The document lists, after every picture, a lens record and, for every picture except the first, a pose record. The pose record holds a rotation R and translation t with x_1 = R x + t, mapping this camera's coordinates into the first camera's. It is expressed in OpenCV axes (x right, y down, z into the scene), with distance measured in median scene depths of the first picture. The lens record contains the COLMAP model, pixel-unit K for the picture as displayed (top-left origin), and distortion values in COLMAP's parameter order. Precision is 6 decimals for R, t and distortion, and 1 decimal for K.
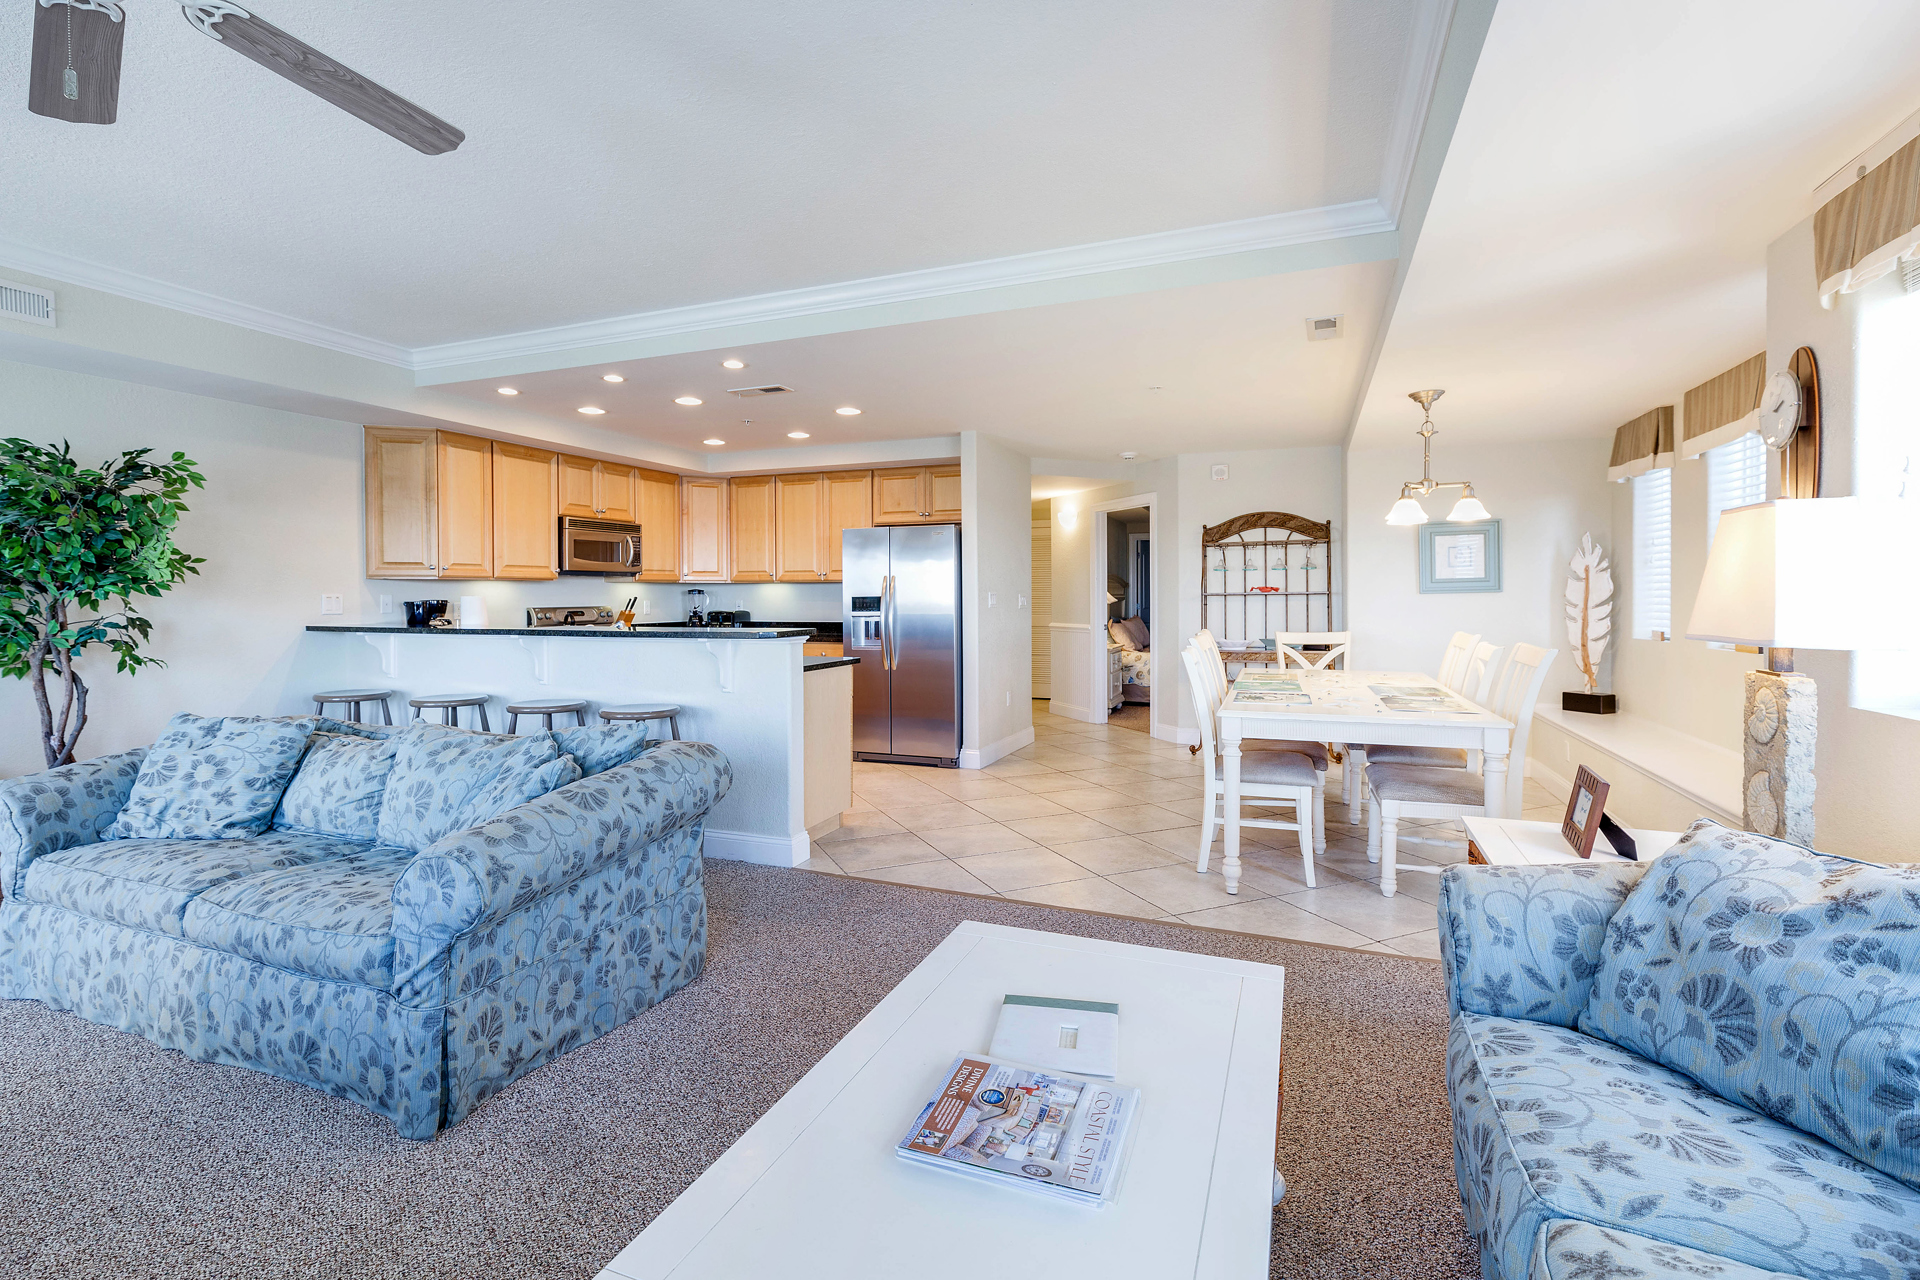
lens RADIAL K [[875.7, 0, 955.2], [0, 875.7, 607.8], [0, 0, 1]] dist [0.004515, 0.000151]
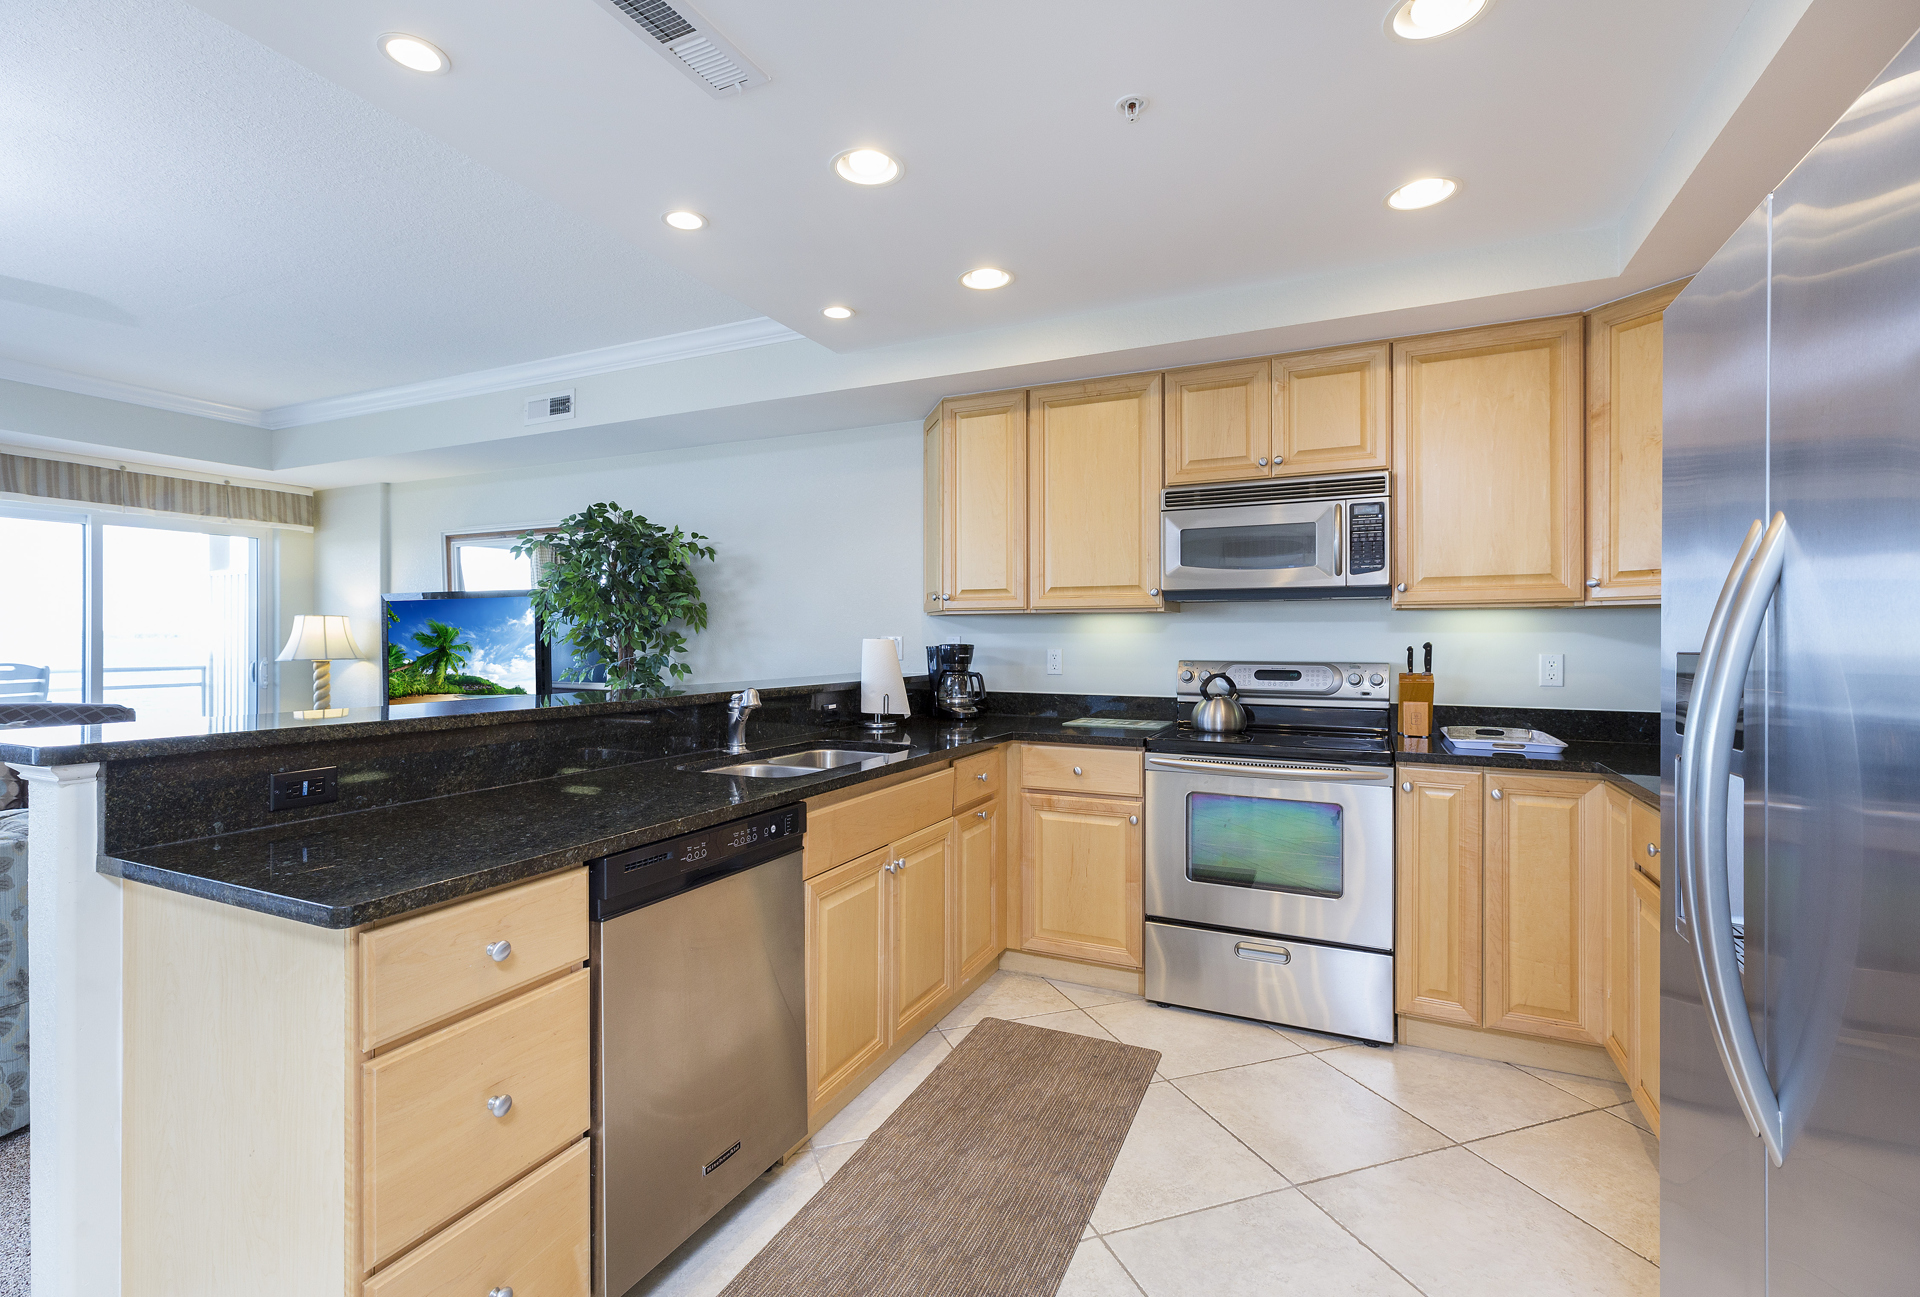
lens RADIAL K [[871.5, 0, 952.7], [0, 871.5, 639.9], [0, 0, 1]] dist [0.014561, -0.000089]
pose [[-0.065430, 0.004848, -0.997845, 0.099317], [-0.019389, 0.999793, 0.006129, -0.015864], [0.997669, 0.019748, -0.065322, 1.038900]]
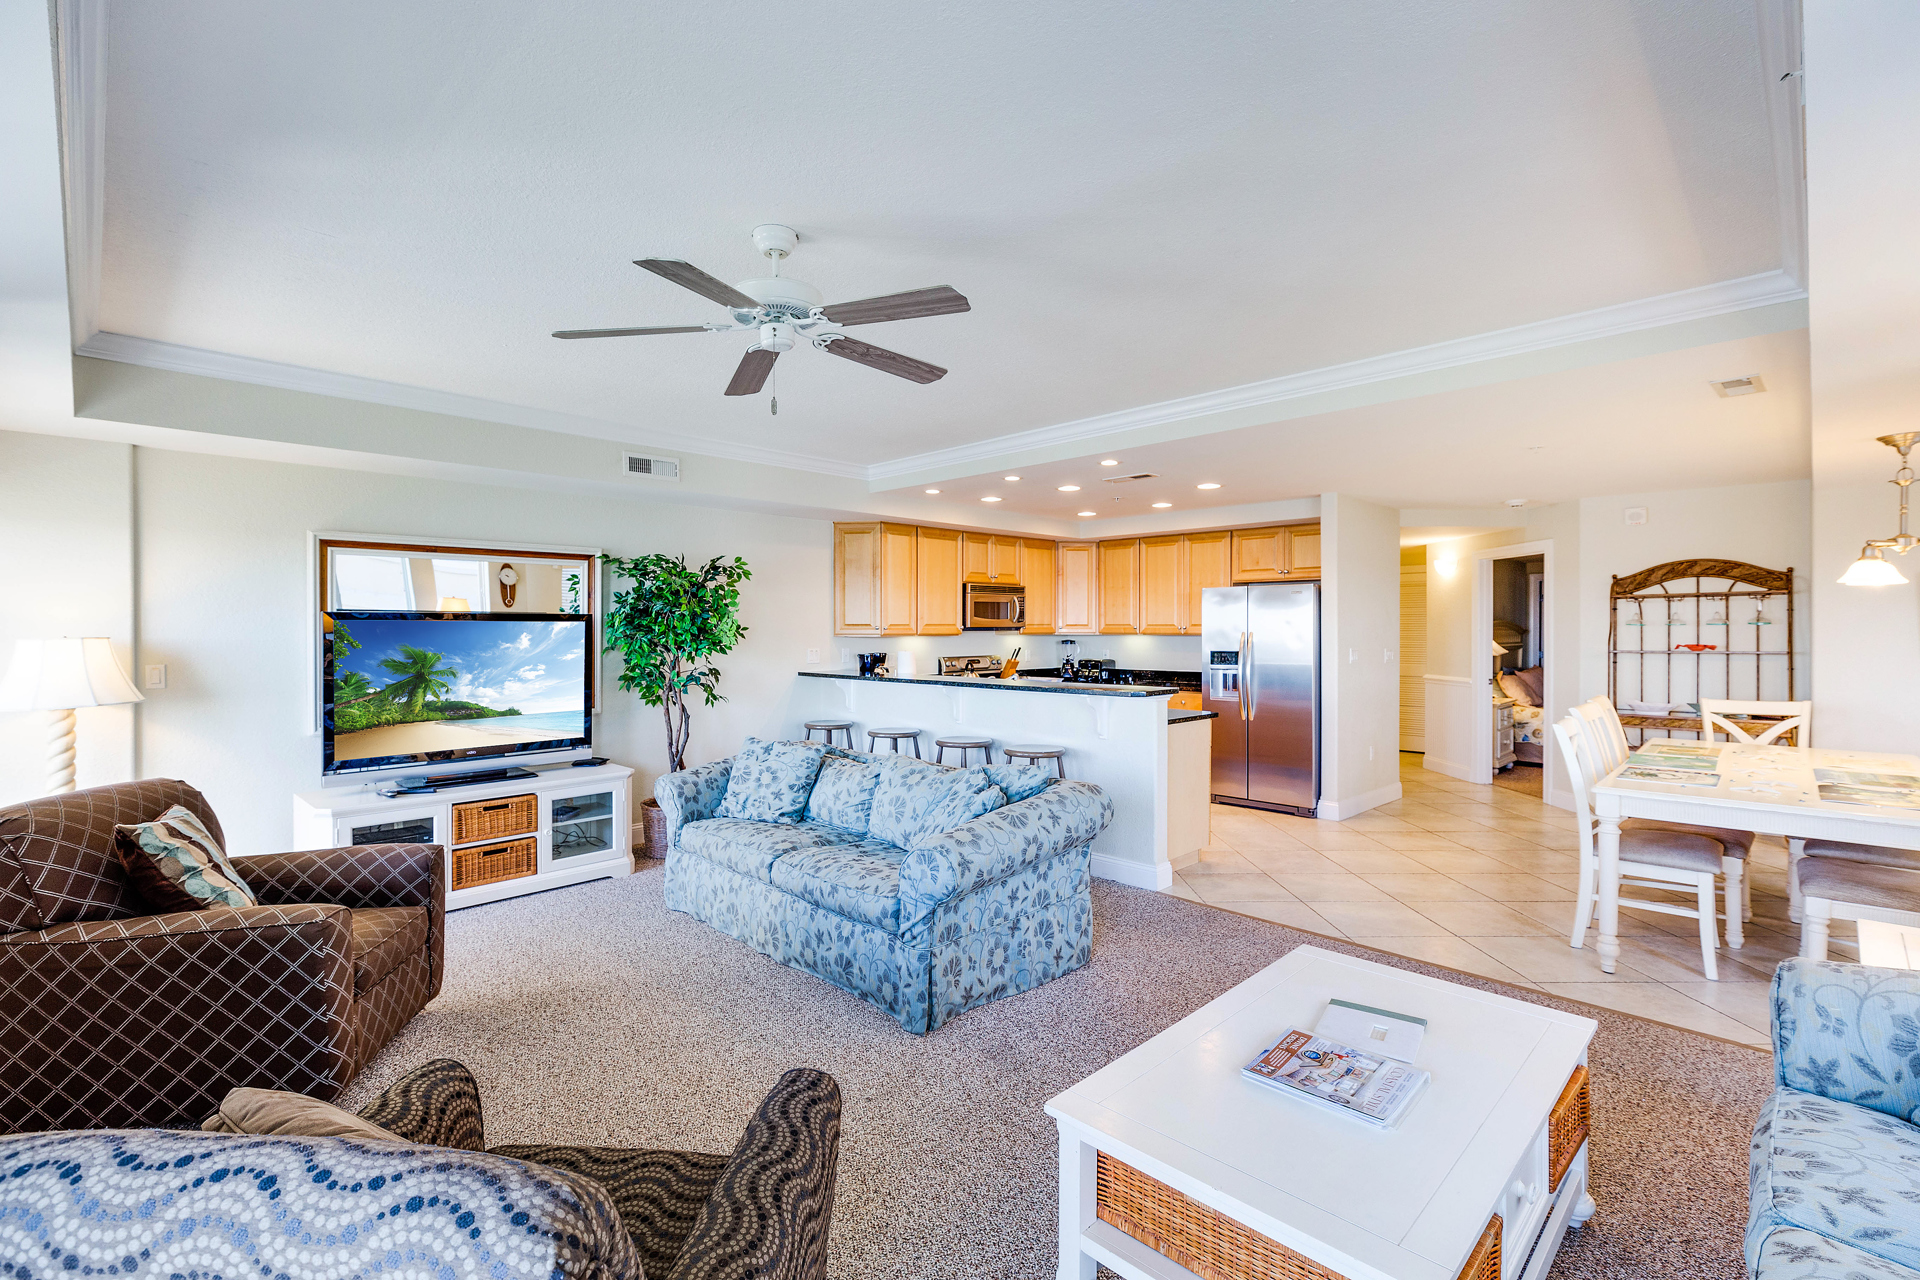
lens RADIAL K [[863.6, 0, 949.8], [0, 863.6, 637.3], [0, 0, 1]] dist [0.003601, 0.000831]
pose [[0.917355, 0.006678, -0.398015, 0.013638], [-0.008197, 0.999964, -0.002114, -0.029621], [0.397987, 0.005202, 0.917376, -0.131469]]
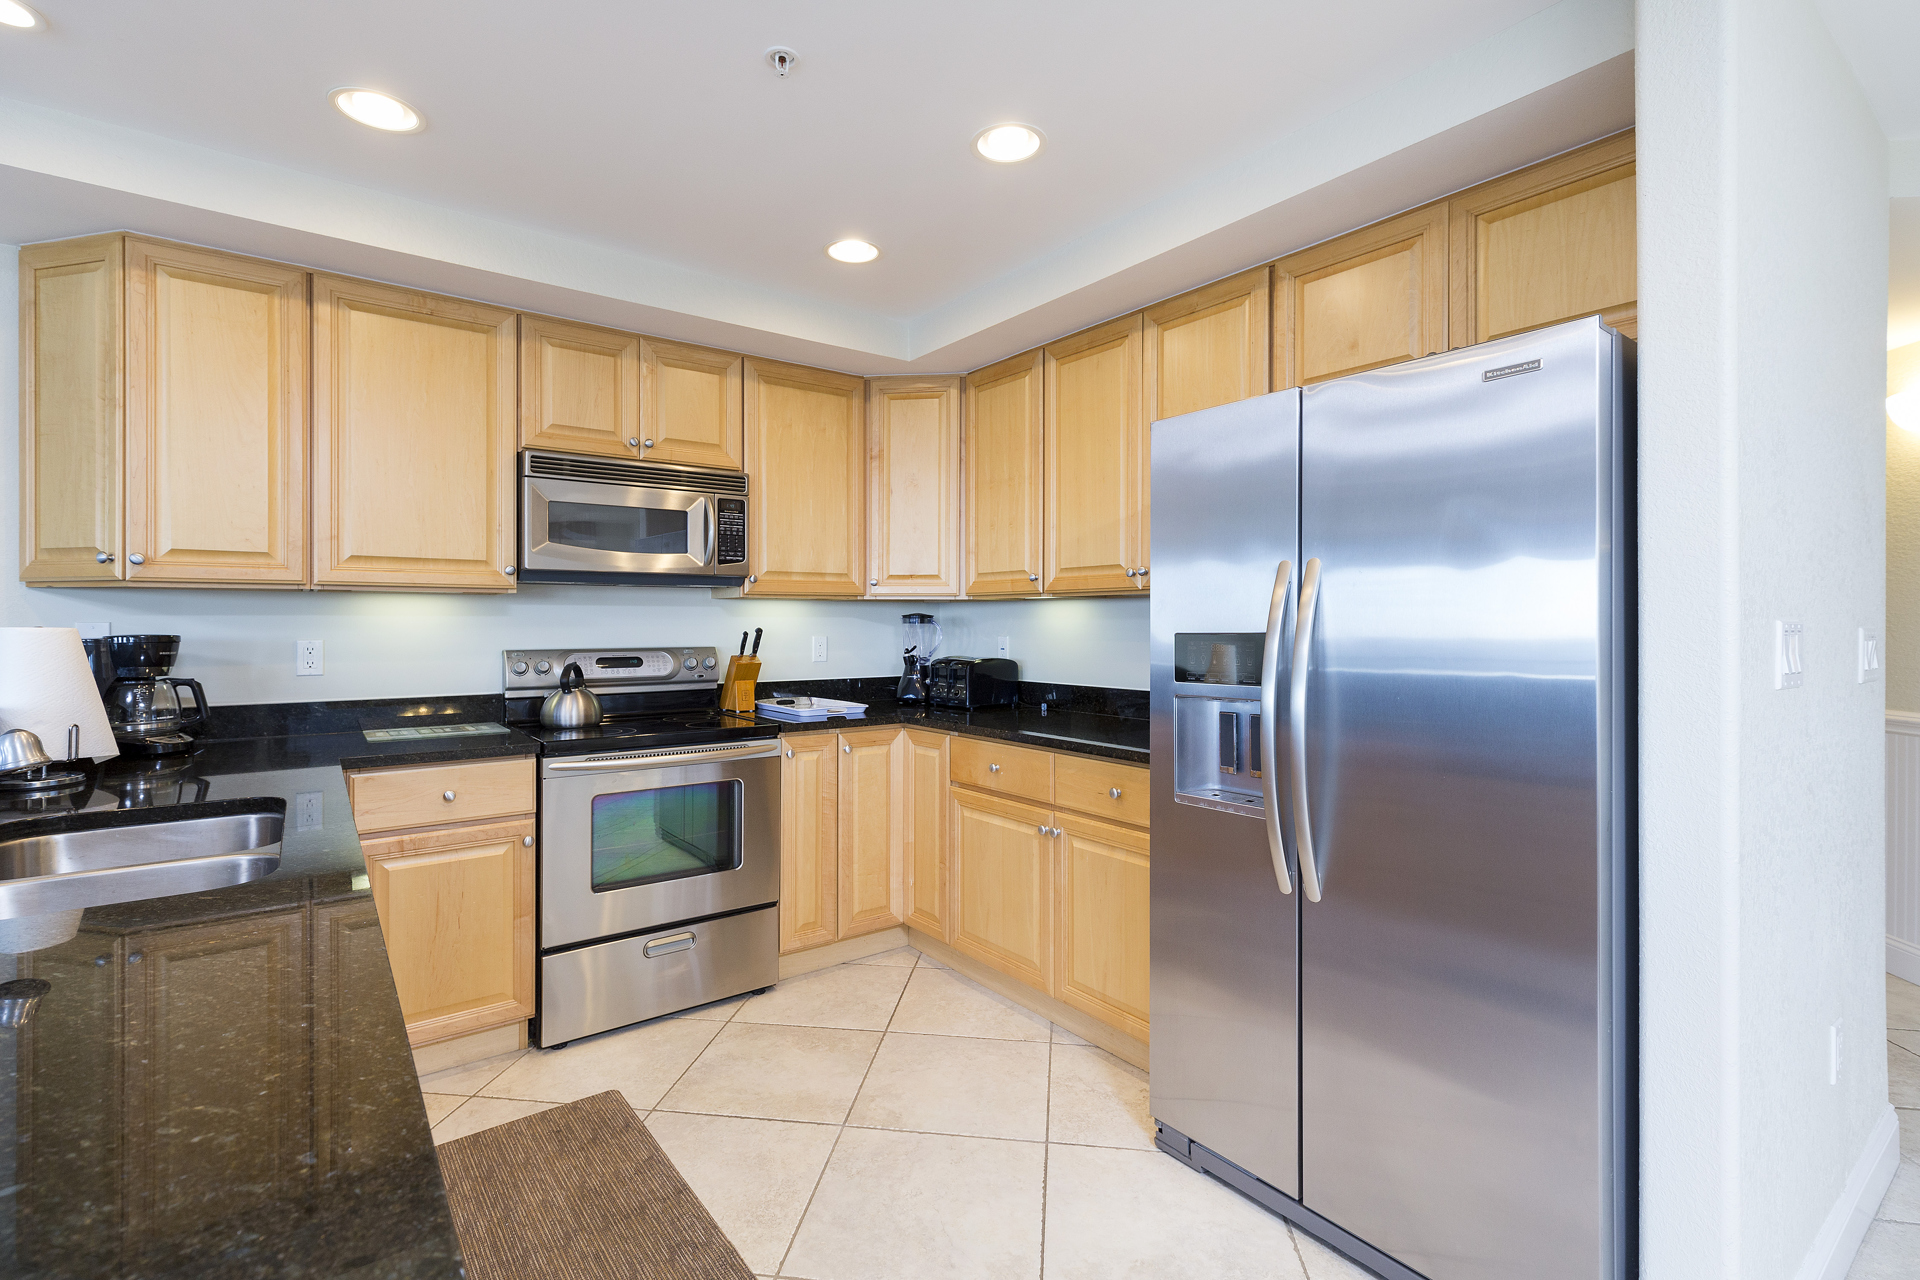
lens RADIAL K [[866.7, 0, 942.9], [0, 866.7, 623.9], [0, 0, 1]] dist [0.002515, 0.000575]
pose [[0.848309, 0.003958, -0.529486, -0.030228], [-0.012044, 0.999858, -0.011821, -0.013572], [0.529364, 0.016405, 0.848236, 0.841444]]
